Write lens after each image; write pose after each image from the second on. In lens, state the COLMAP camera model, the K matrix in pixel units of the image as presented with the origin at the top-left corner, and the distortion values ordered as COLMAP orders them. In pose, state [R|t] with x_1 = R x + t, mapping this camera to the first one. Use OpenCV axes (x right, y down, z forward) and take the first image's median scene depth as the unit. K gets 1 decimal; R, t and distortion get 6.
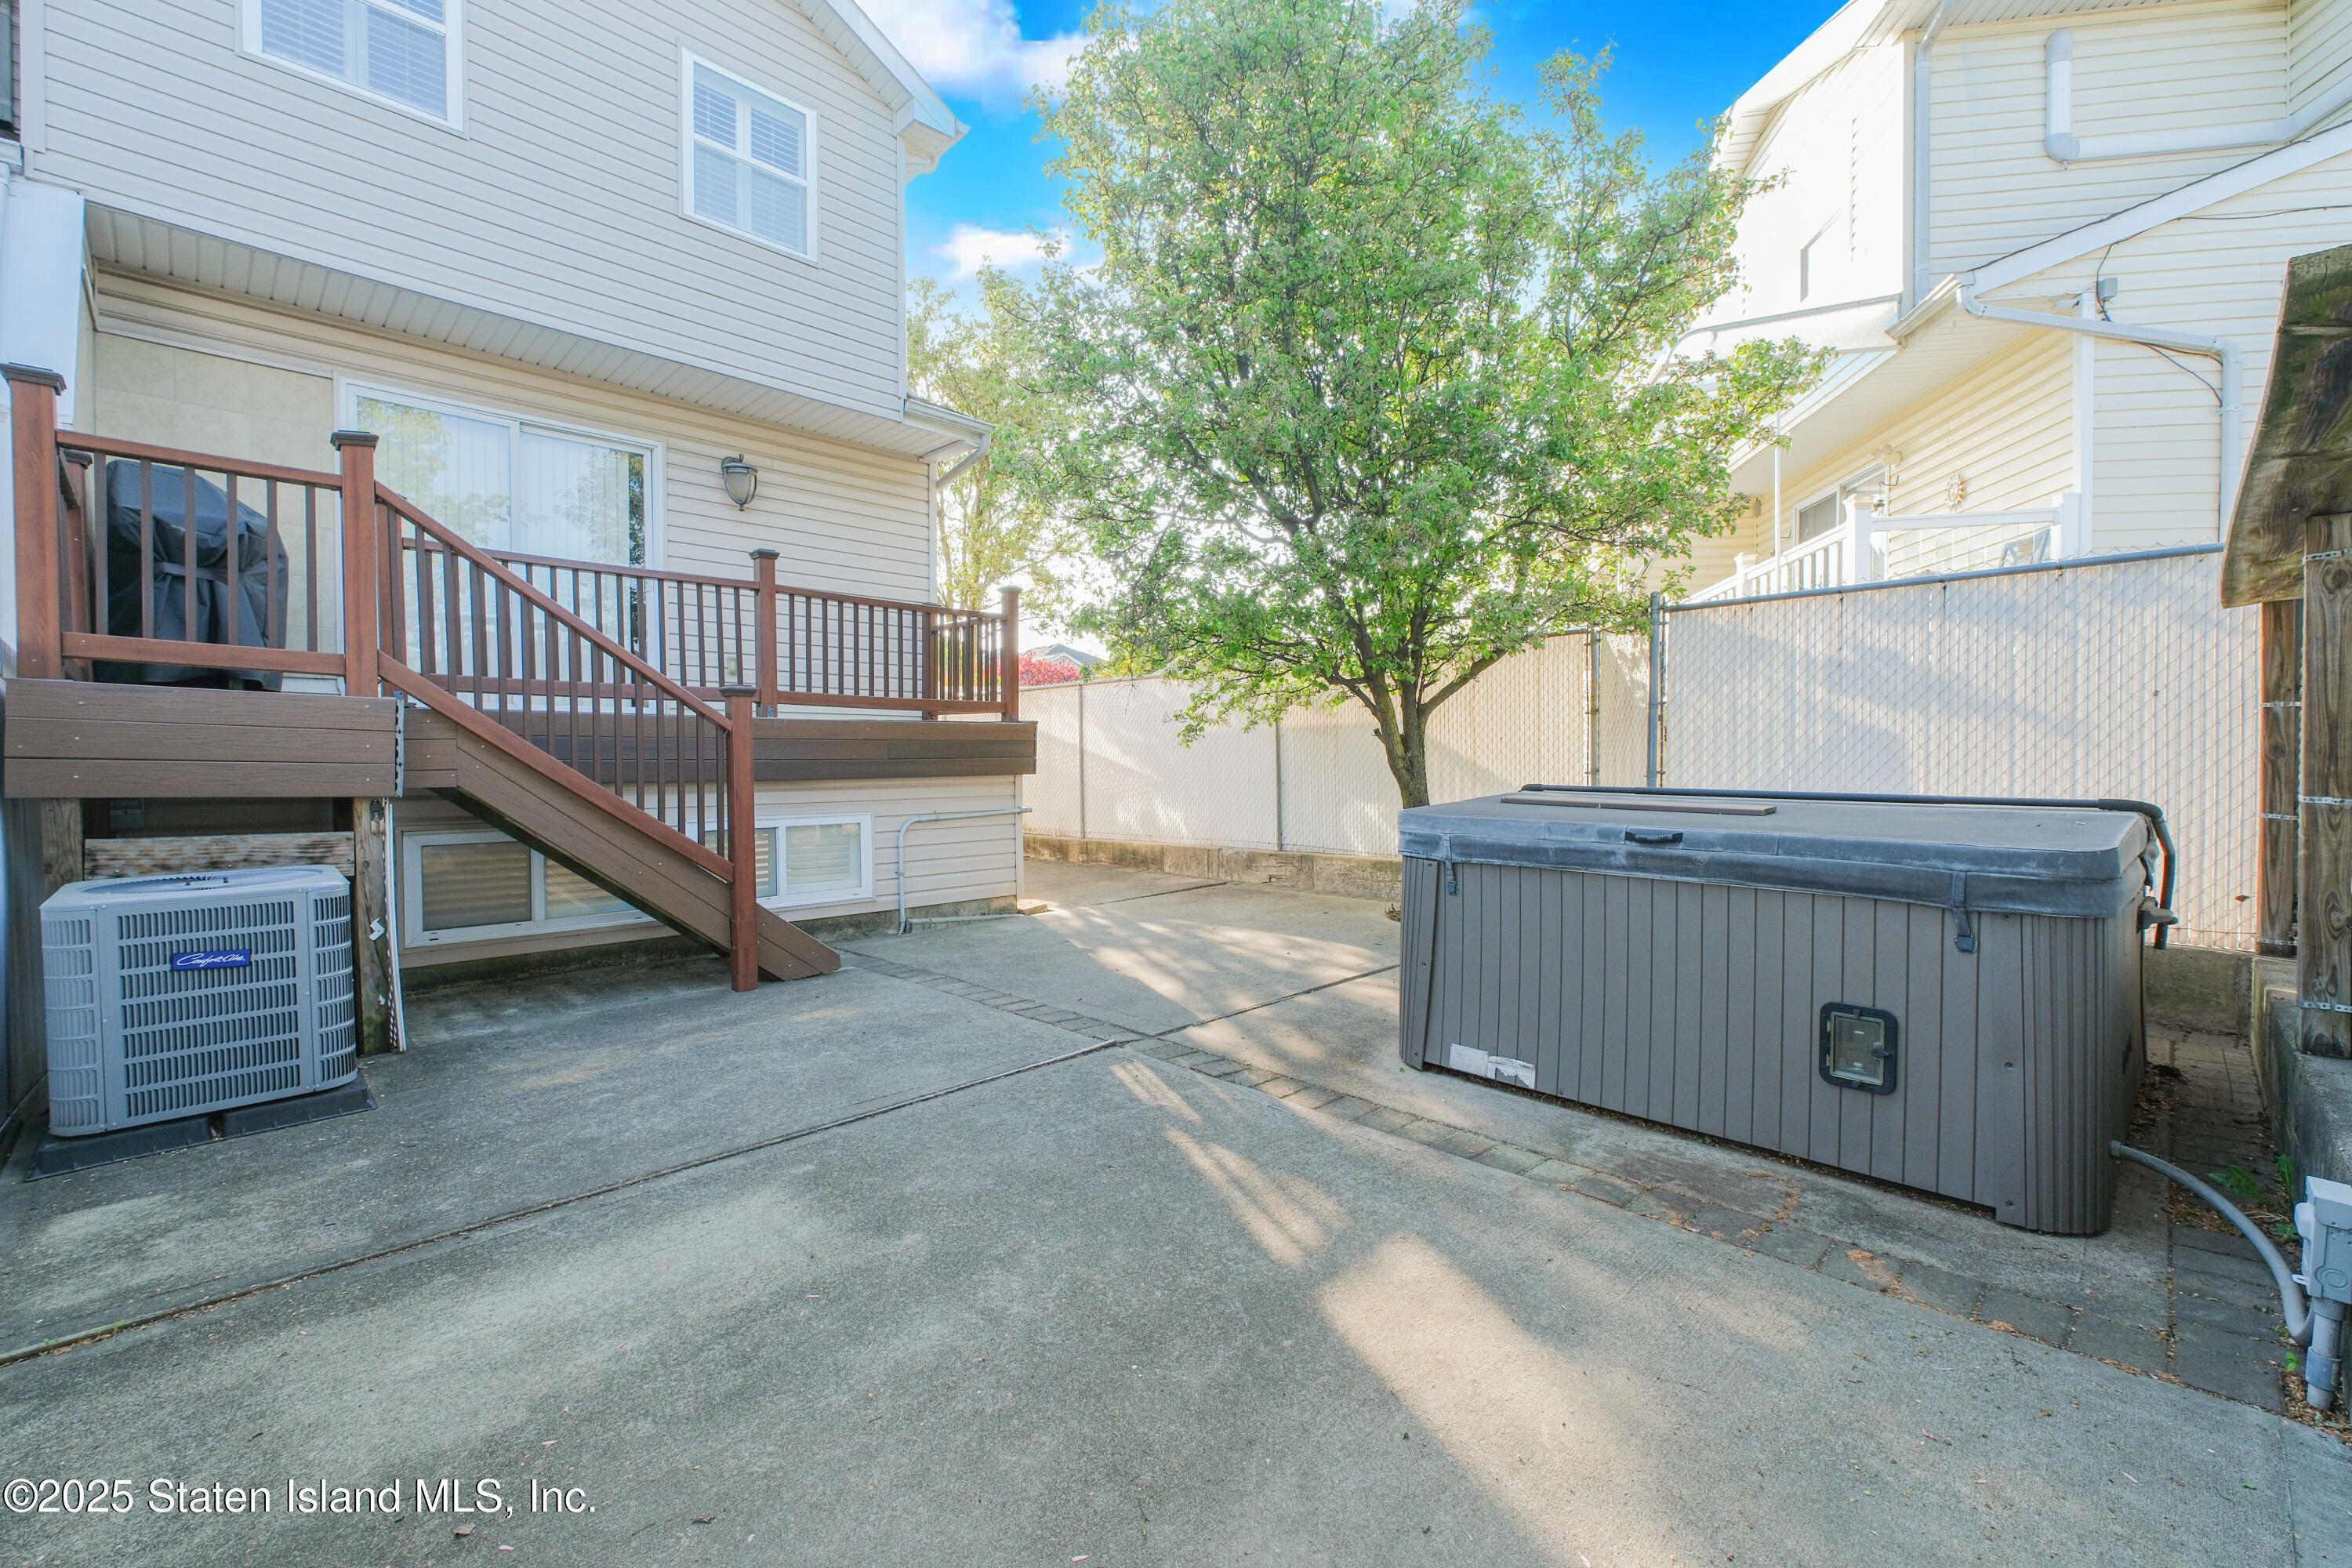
lens RADIAL K [[992.9, 0, 1173.3], [0, 992.9, 779.1], [0, 0, 1]] dist [0.000724, -0.000151]
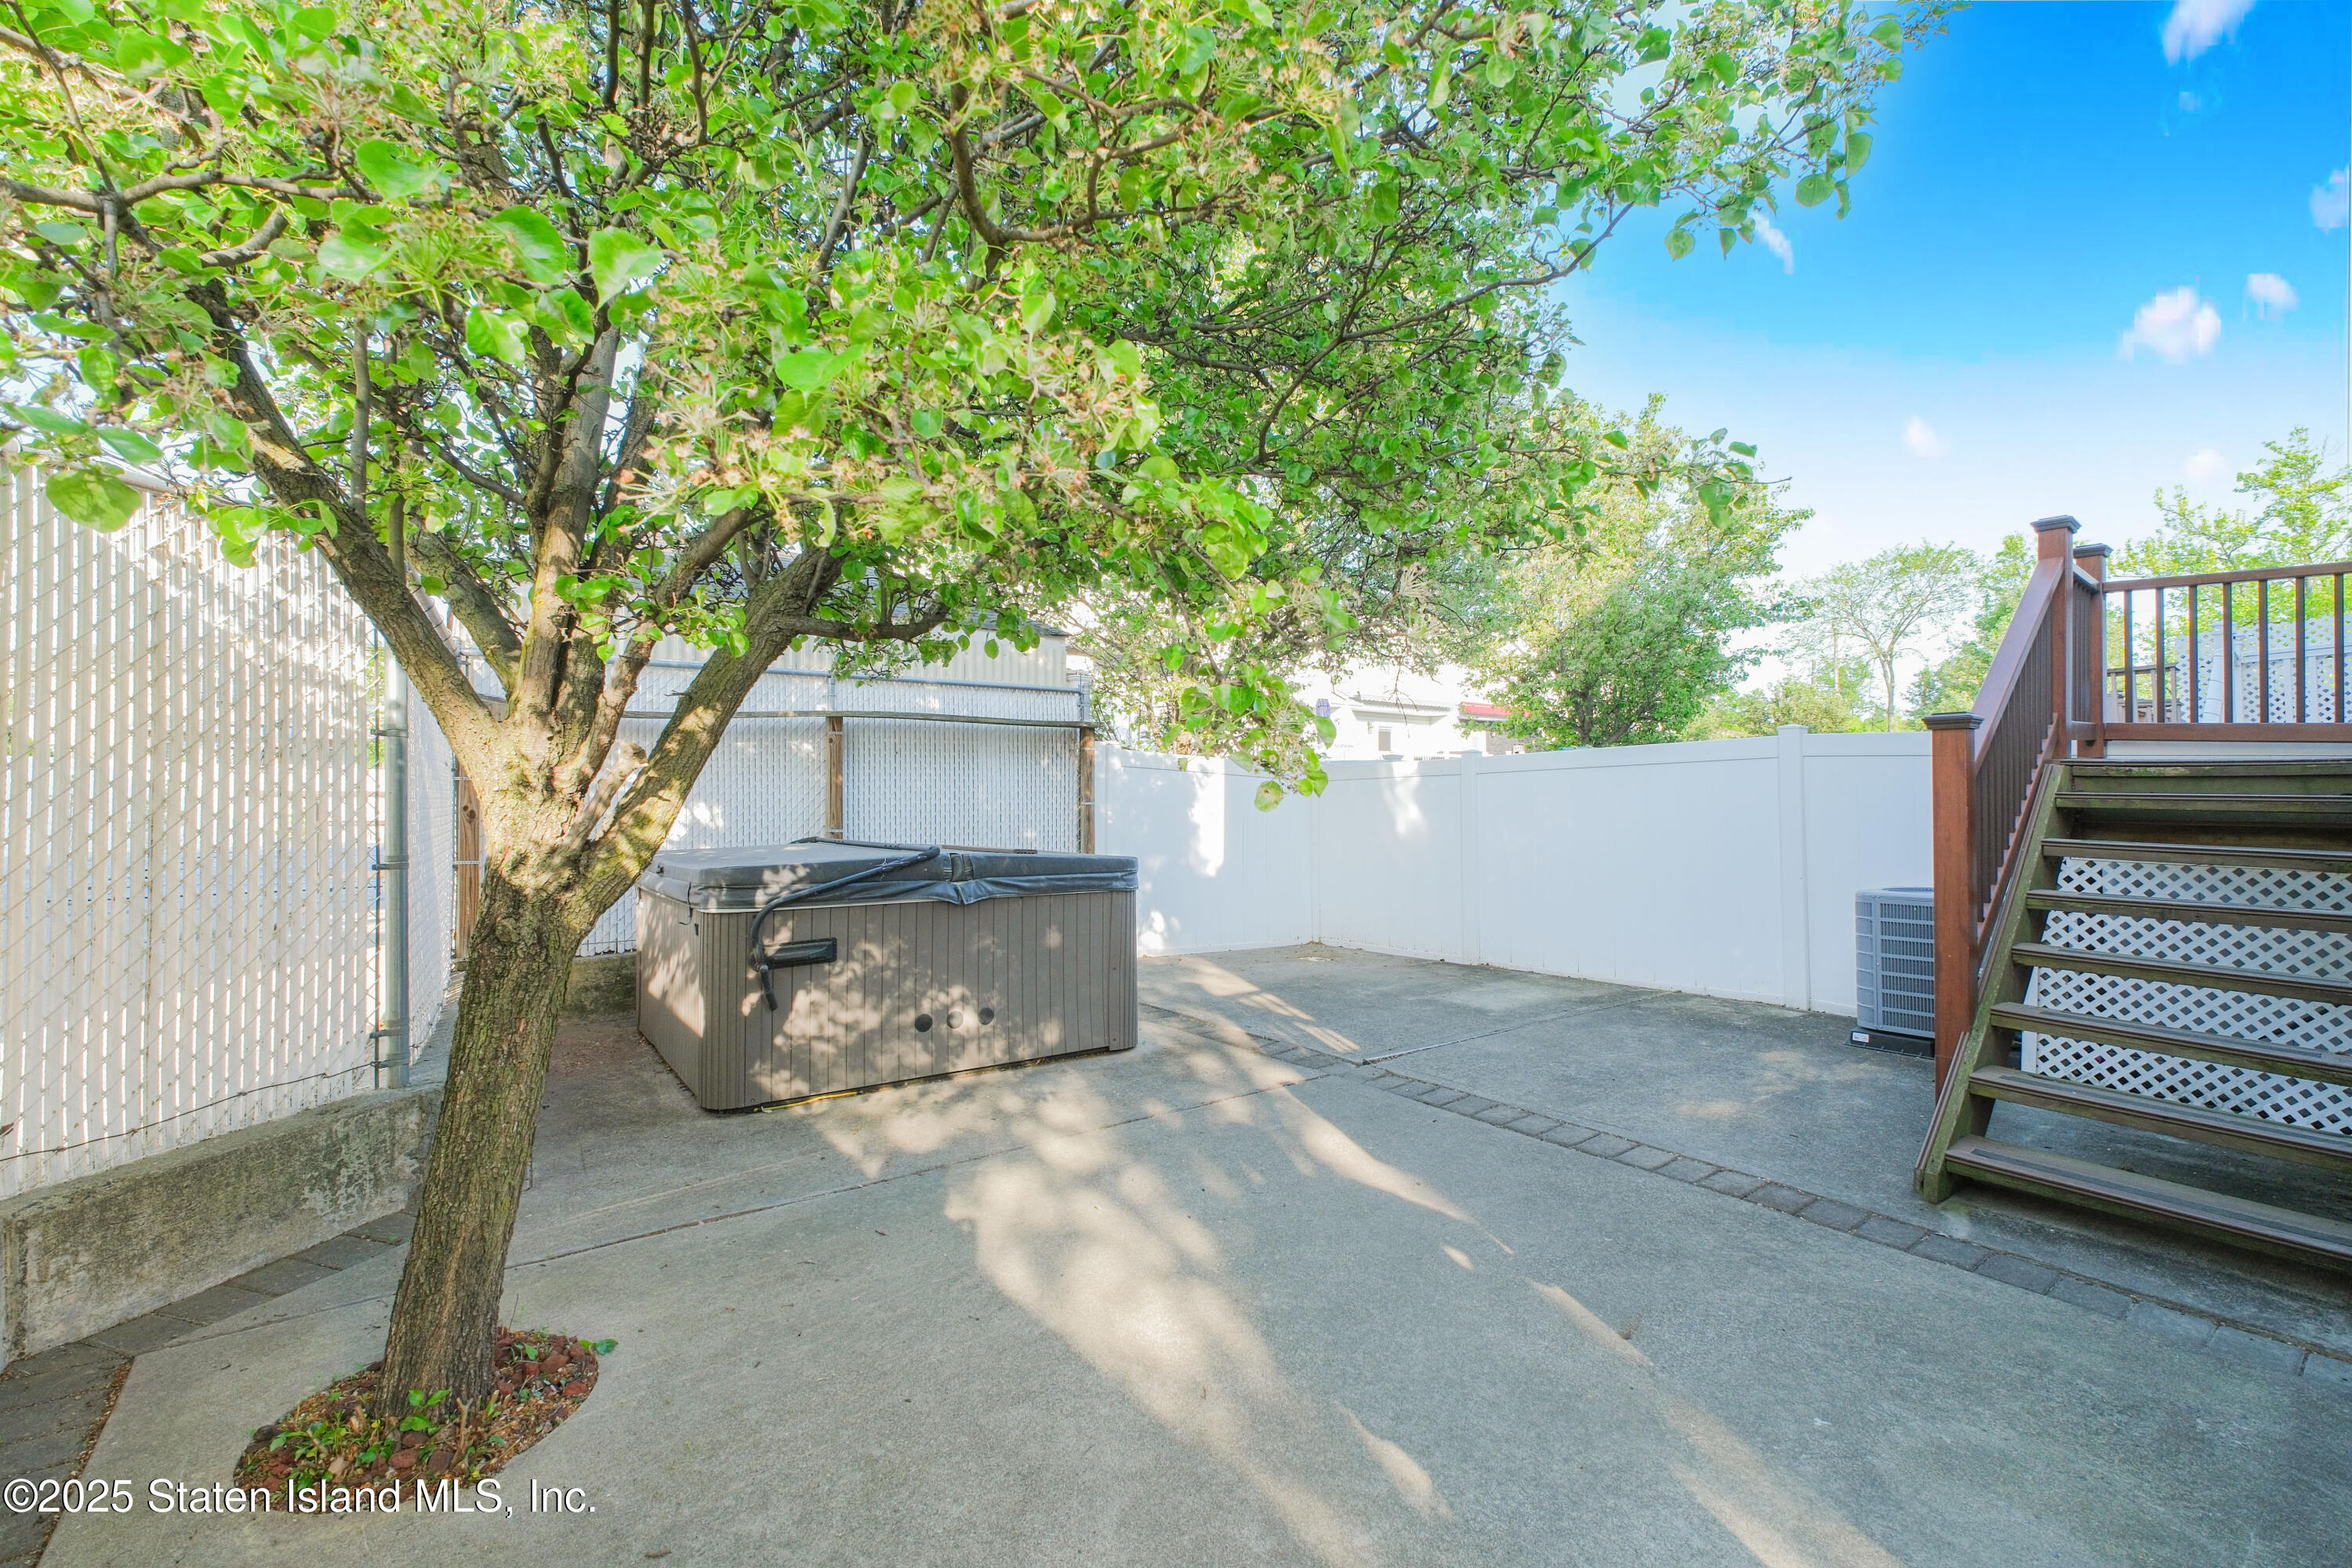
lens RADIAL K [[992.9, 0, 1173.3], [0, 992.9, 779.1], [0, 0, 1]] dist [0.000724, -0.000151]
pose [[-0.993121, 0.008110, 0.116812, 0.023379], [0.008641, 0.999955, 0.004035, -0.068403], [-0.116774, 0.005017, -0.993146, 2.105561]]
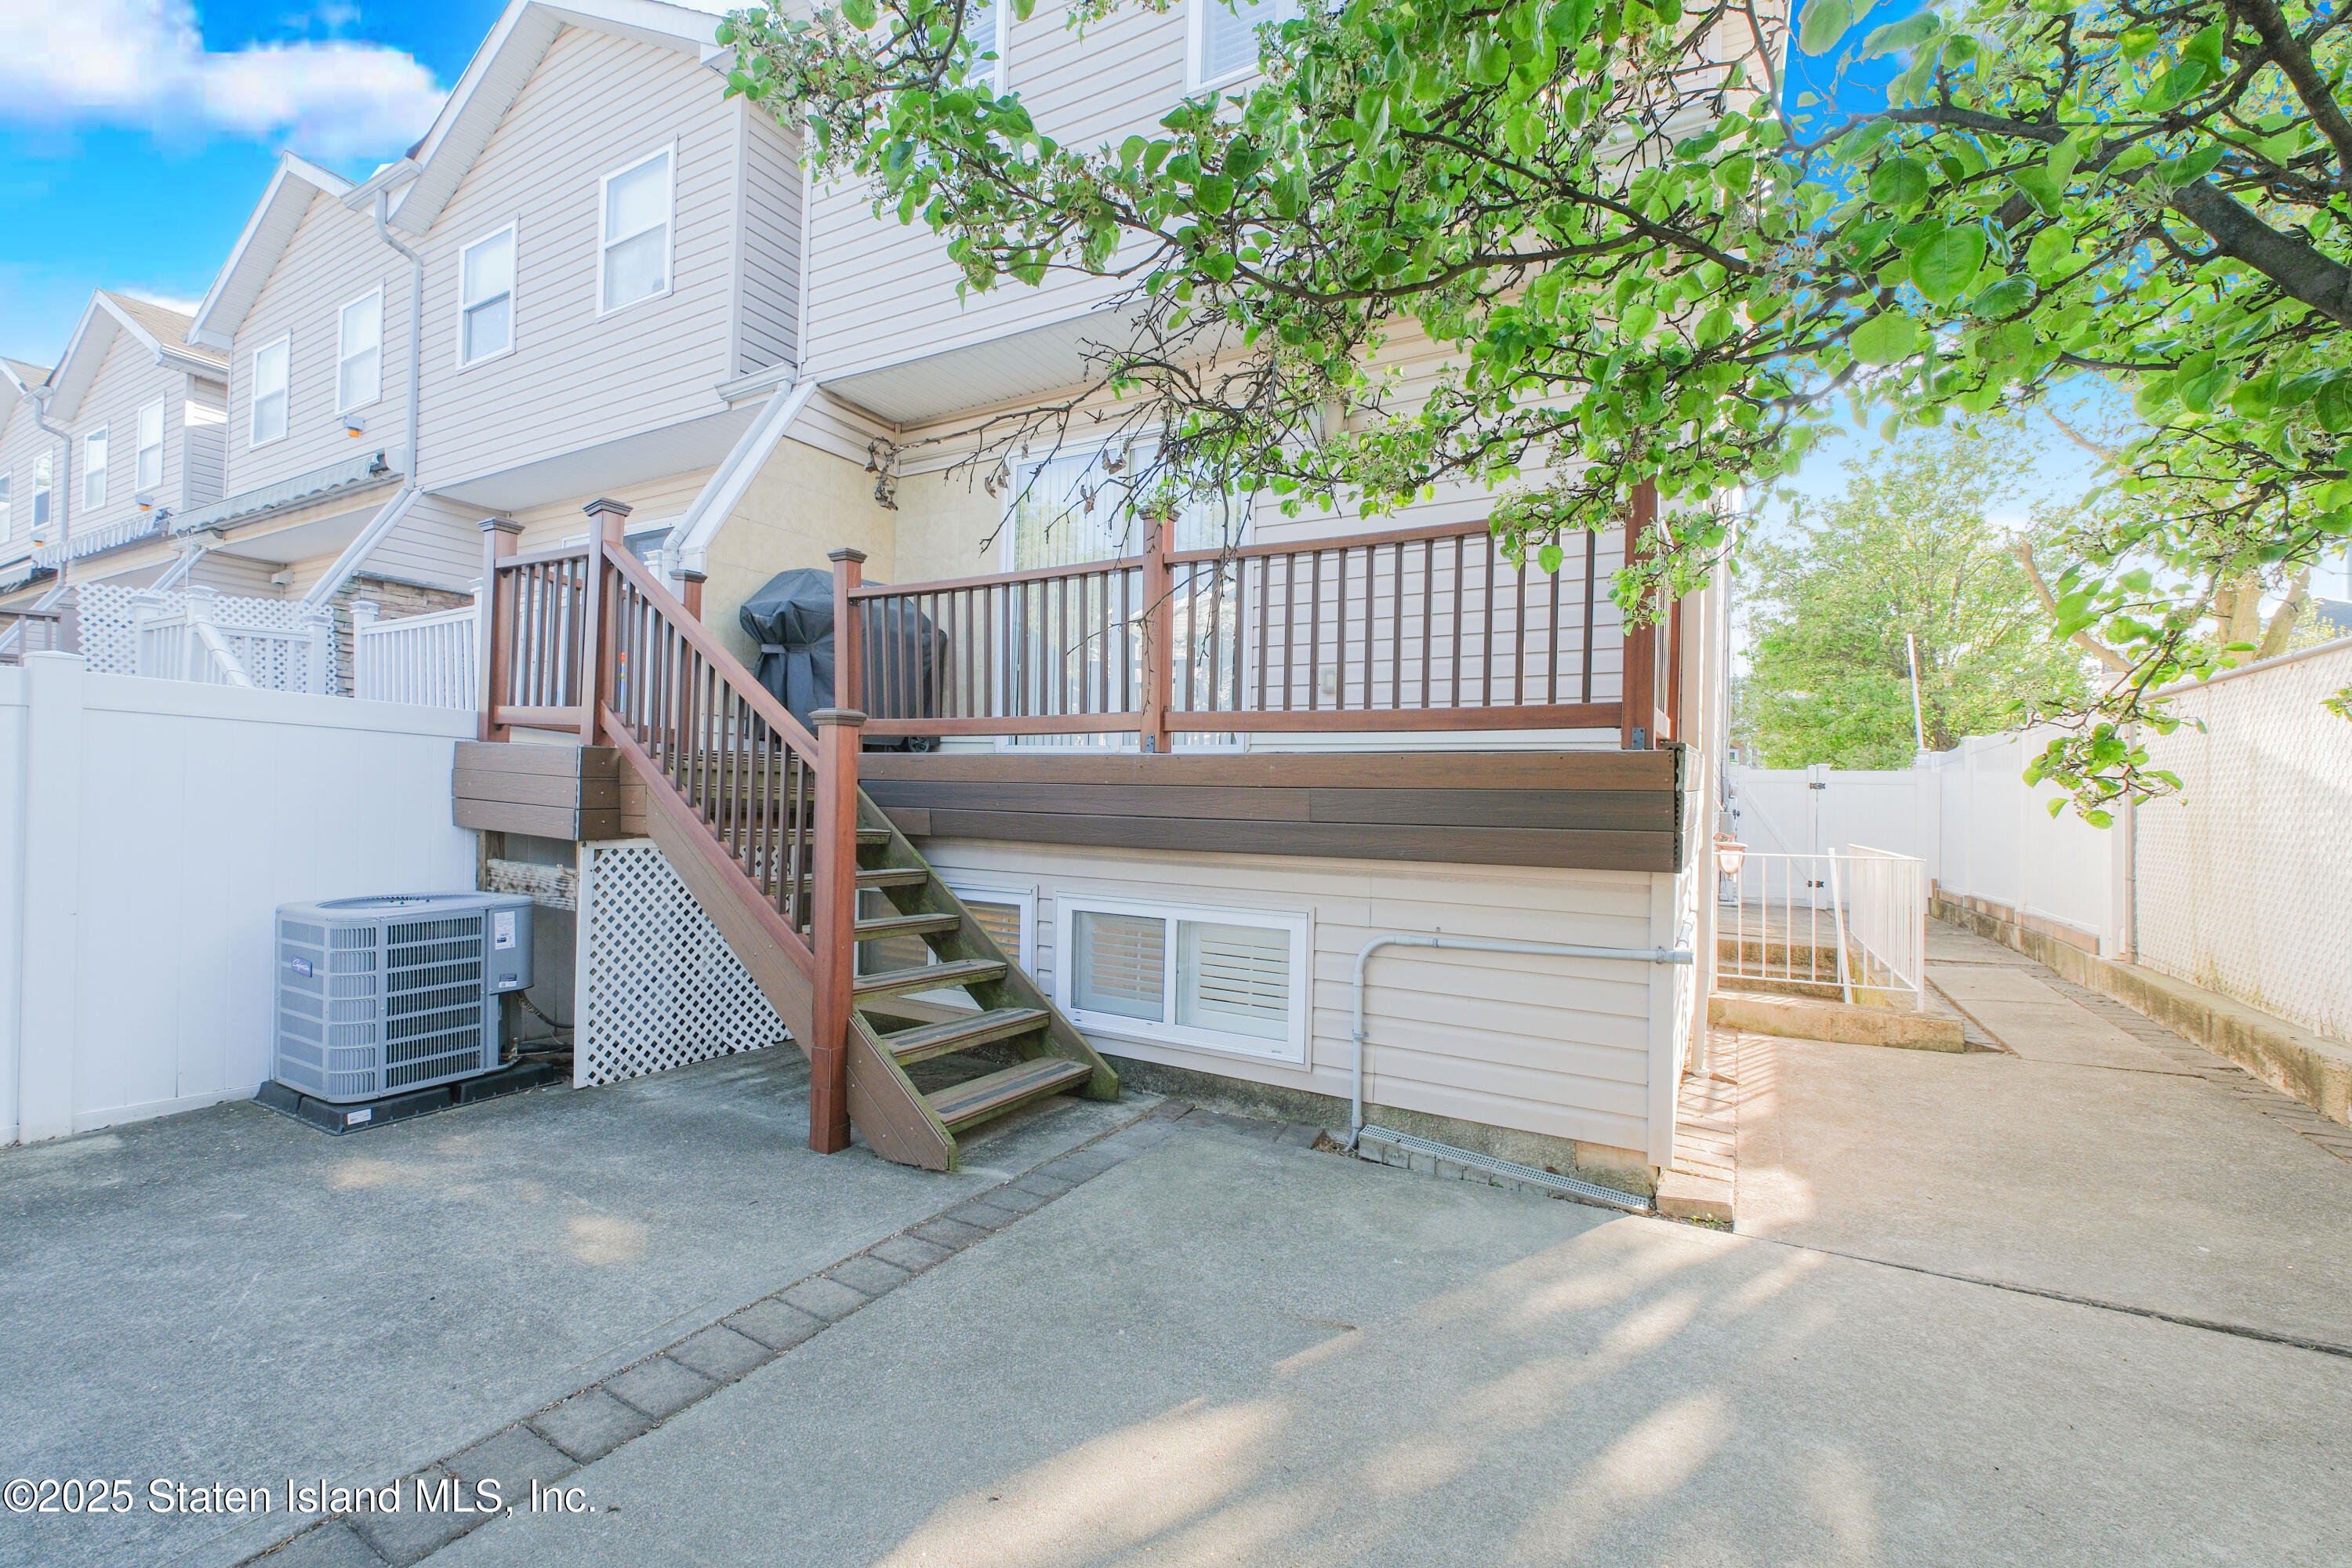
lens RADIAL K [[992.9, 0, 1173.3], [0, 992.9, 779.1], [0, 0, 1]] dist [0.000724, -0.000151]
pose [[0.269916, 0.000667, -0.962884, 0.363370], [-0.040933, 0.999104, -0.010782, -0.057625], [0.962013, 0.042324, 0.269702, 1.256624]]
